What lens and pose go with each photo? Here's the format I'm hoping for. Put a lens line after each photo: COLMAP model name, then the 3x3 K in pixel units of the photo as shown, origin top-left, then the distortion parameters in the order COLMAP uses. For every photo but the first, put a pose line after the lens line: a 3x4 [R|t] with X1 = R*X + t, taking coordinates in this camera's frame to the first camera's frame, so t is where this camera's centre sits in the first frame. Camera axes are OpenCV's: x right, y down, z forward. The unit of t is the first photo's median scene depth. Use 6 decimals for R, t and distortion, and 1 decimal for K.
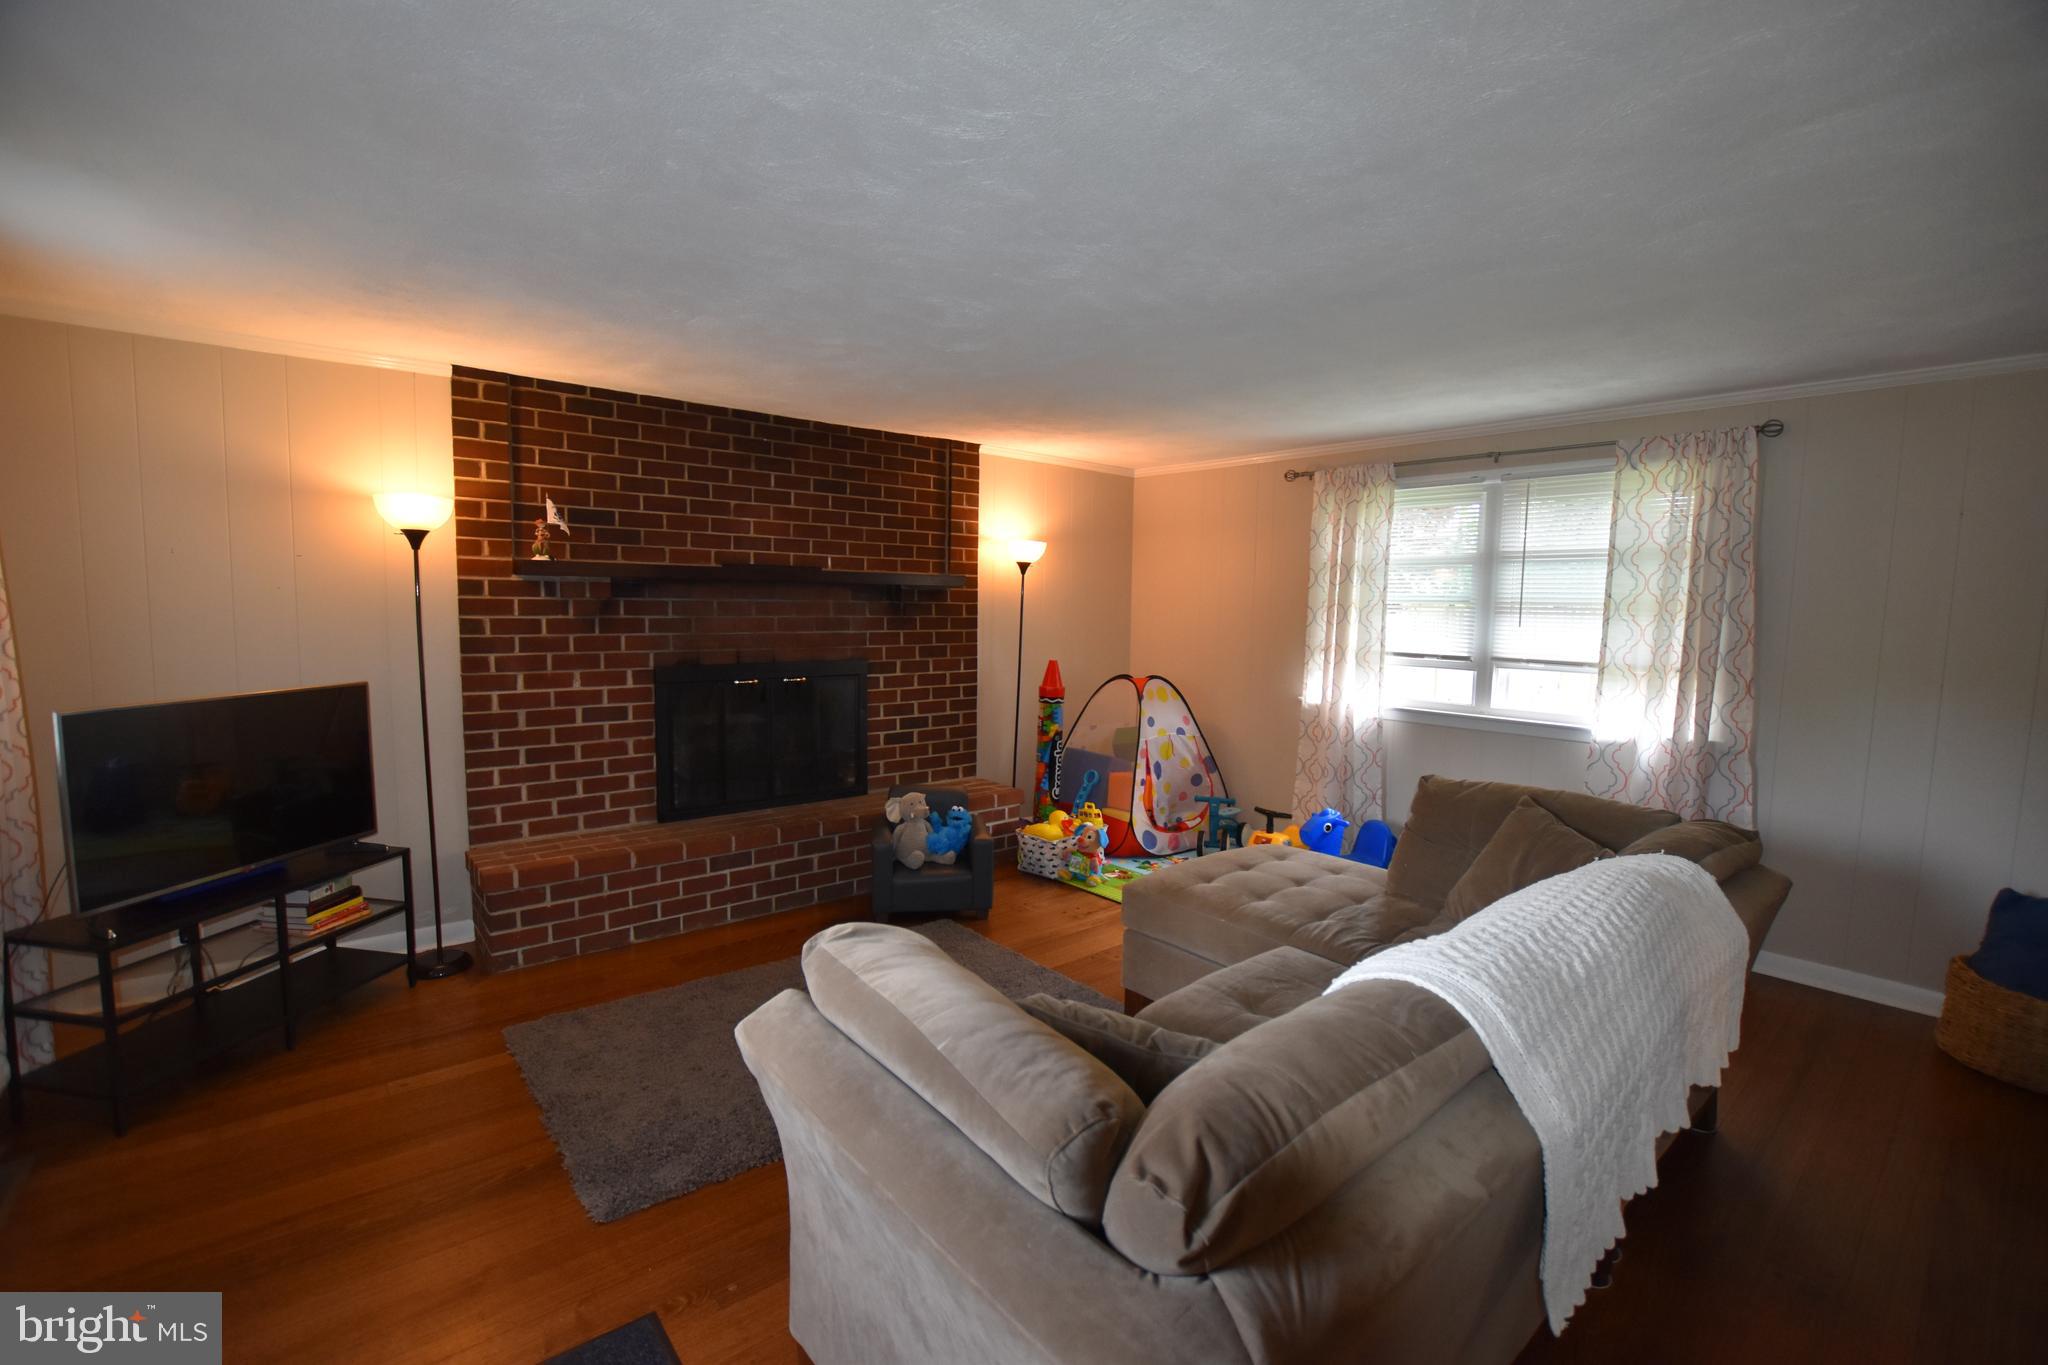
lens RADIAL K [[892.2, 0, 1018.7], [0, 892.2, 696.2], [0, 0, 1]] dist [-0.033772, 0.004279]
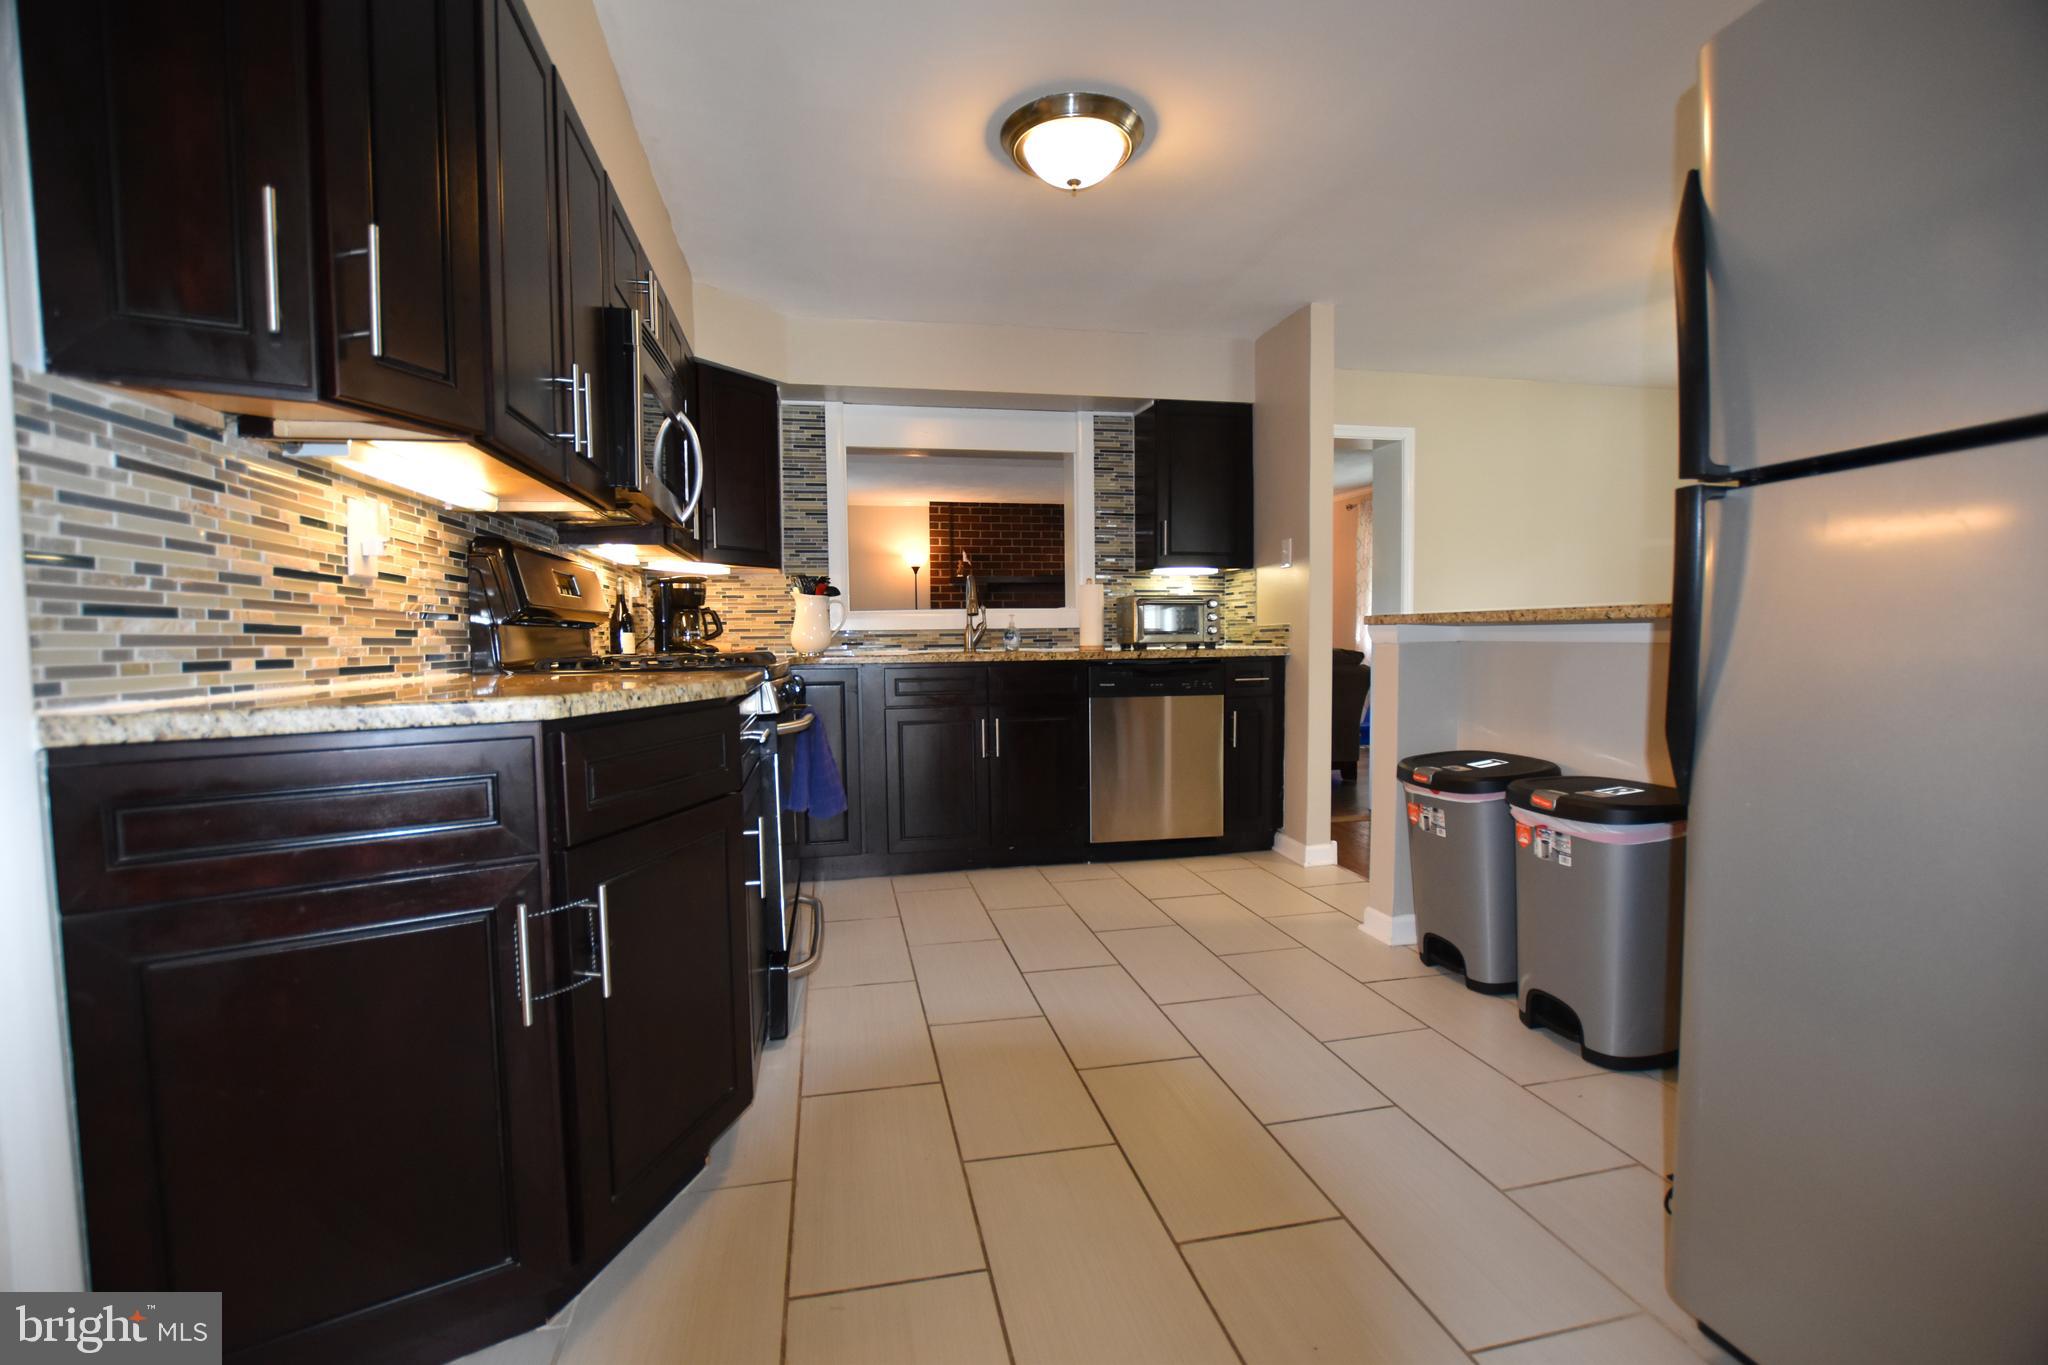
lens RADIAL K [[892.2, 0, 1023.0], [0, 892.2, 684.4], [0, 0, 1]] dist [-0.033772, 0.004279]
pose [[0.886464, -0.002236, -0.462792, 0.740780], [-0.018777, 0.998991, -0.040795, 0.236742], [0.462417, 0.044854, 0.885528, -1.069941]]
